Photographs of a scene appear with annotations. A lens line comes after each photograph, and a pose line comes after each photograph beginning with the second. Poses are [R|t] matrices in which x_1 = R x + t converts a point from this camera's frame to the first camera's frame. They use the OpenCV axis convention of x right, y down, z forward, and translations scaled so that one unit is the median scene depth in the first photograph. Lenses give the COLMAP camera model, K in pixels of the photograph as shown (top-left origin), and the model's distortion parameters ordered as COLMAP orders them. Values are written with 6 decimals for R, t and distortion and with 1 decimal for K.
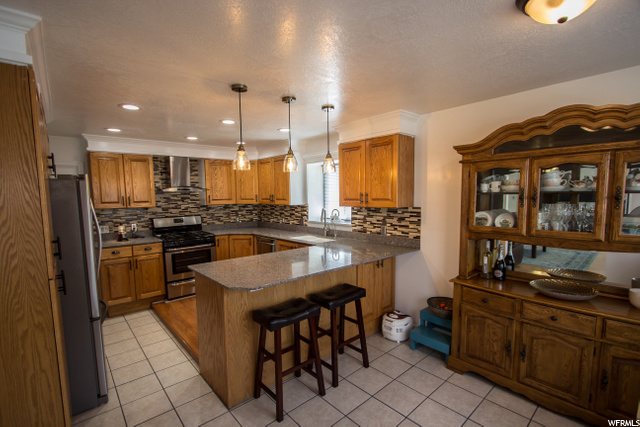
lens RADIAL K [[296.5, 0, 327.8], [0, 296.5, 222.4], [0, 0, 1]] dist [-0.001930, 0.000279]
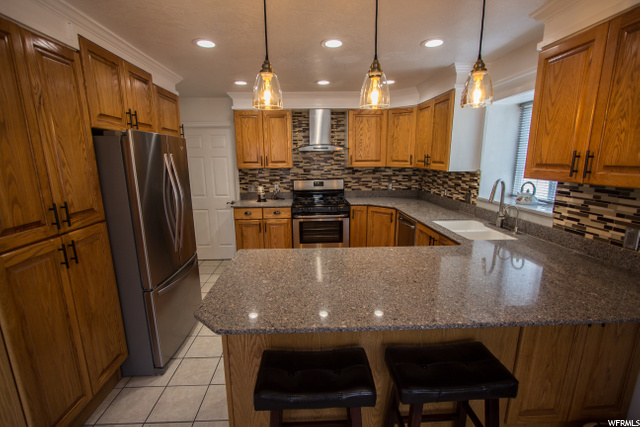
lens RADIAL K [[296.5, 0, 327.8], [0, 296.5, 222.4], [0, 0, 1]] dist [-0.001930, 0.000279]
pose [[0.766350, 0.146661, -0.625459, 0.101497], [-0.064010, 0.986180, 0.152815, -0.031918], [0.639227, -0.077074, 0.765146, 0.341348]]
